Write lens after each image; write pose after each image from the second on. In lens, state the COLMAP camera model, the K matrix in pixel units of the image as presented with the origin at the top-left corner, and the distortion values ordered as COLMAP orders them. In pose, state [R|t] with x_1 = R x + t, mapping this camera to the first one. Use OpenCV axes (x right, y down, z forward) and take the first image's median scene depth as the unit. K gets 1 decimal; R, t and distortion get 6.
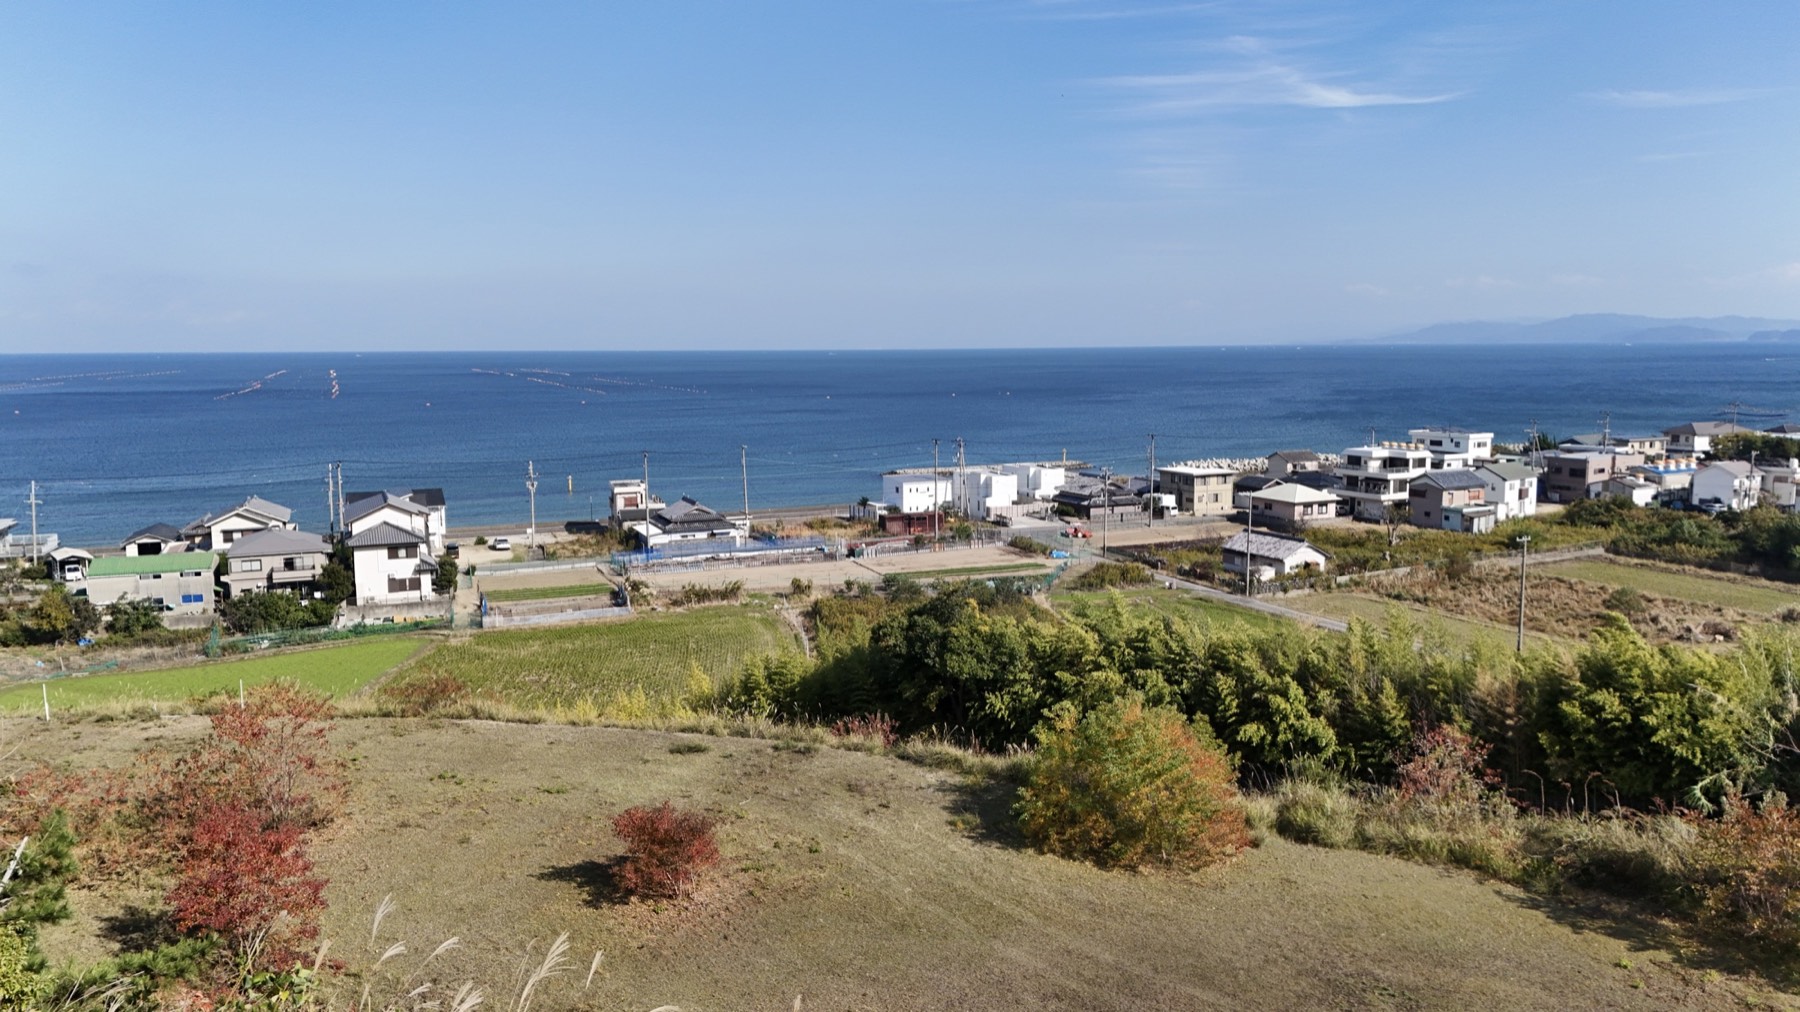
lens RADIAL K [[1331.7, 0, 907.0], [0, 1331.7, 475.1], [0, 0, 1]] dist [0.100574, -0.126006]
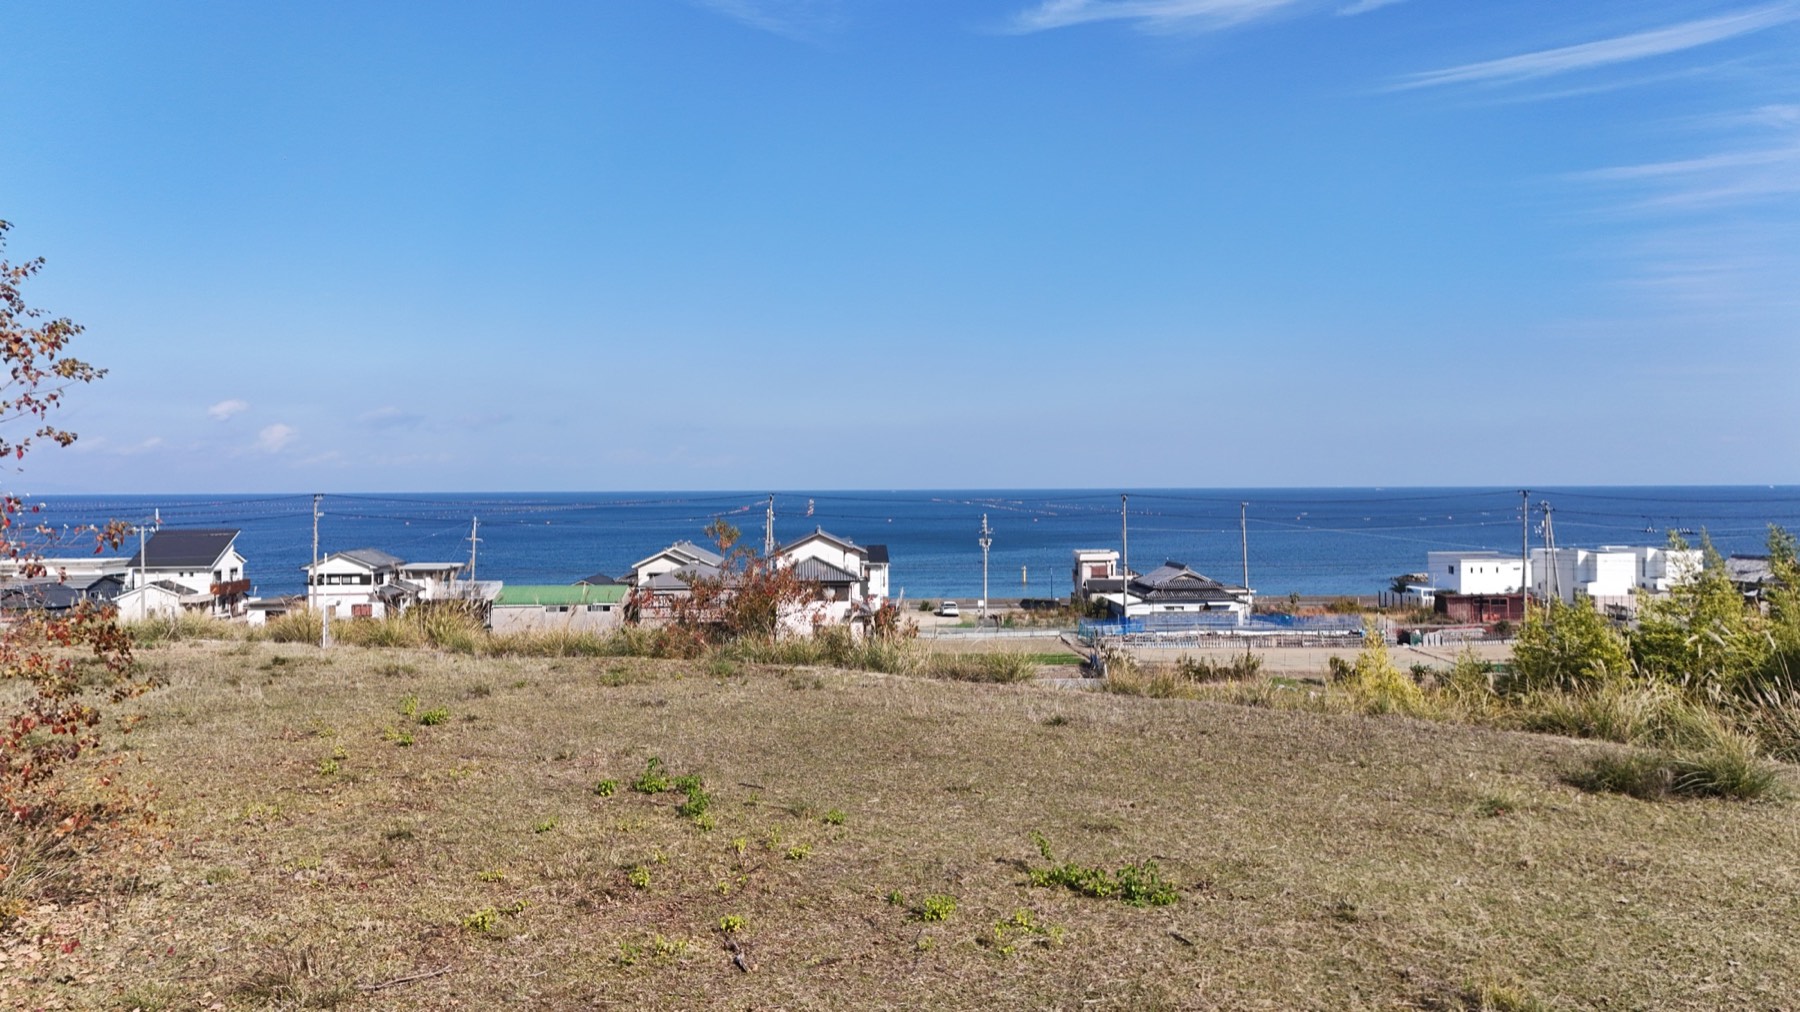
lens RADIAL K [[1331.7, 0, 907.0], [0, 1331.7, 475.1], [0, 0, 1]] dist [0.100574, -0.126006]
pose [[0.945607, 0.005396, -0.325266, -0.058095], [-0.038936, 0.994552, -0.096697, 0.050214], [0.322972, 0.104102, 0.940666, 0.206291]]
